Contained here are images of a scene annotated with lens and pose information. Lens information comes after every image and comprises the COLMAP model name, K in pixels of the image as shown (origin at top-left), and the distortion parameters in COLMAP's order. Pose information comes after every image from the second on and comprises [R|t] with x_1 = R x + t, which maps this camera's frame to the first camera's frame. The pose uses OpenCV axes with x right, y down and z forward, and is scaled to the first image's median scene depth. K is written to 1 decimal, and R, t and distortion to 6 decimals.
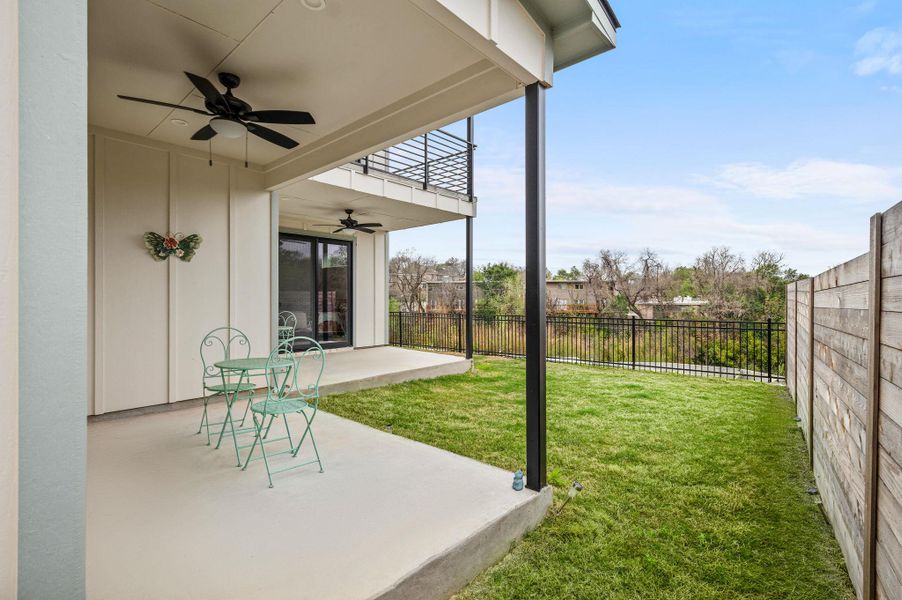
lens RADIAL K [[421.5, 0, 458.9], [0, 421.5, 300.0], [0, 0, 1]] dist [0.002400, 0.001790]
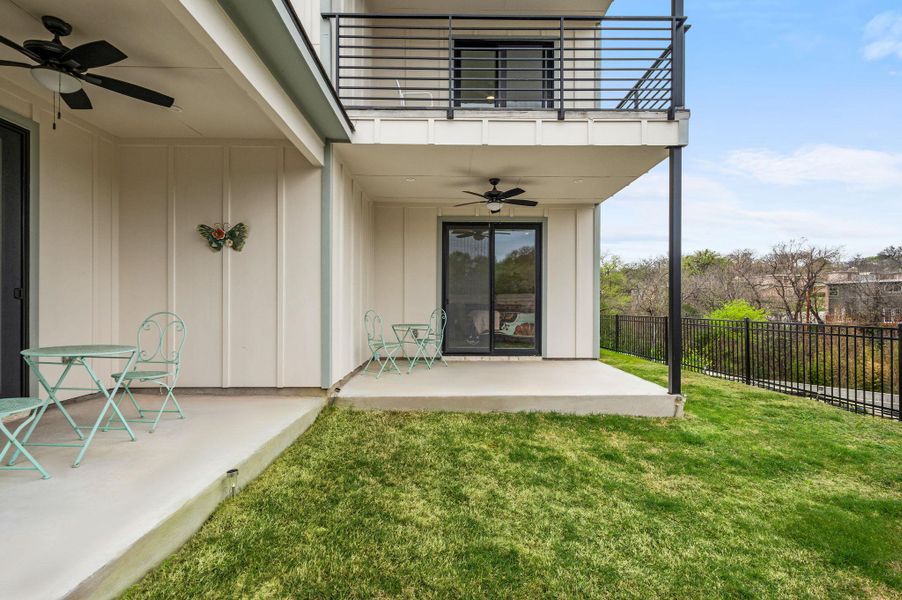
lens RADIAL K [[421.5, 0, 450.9], [0, 421.5, 305.9], [0, 0, 1]] dist [0.002400, 0.001790]
pose [[0.671189, 0.000057, -0.741286, 0.266264], [-0.005066, 0.999977, -0.004510, 0.025276], [0.741269, 0.006782, 0.671174, 0.415410]]
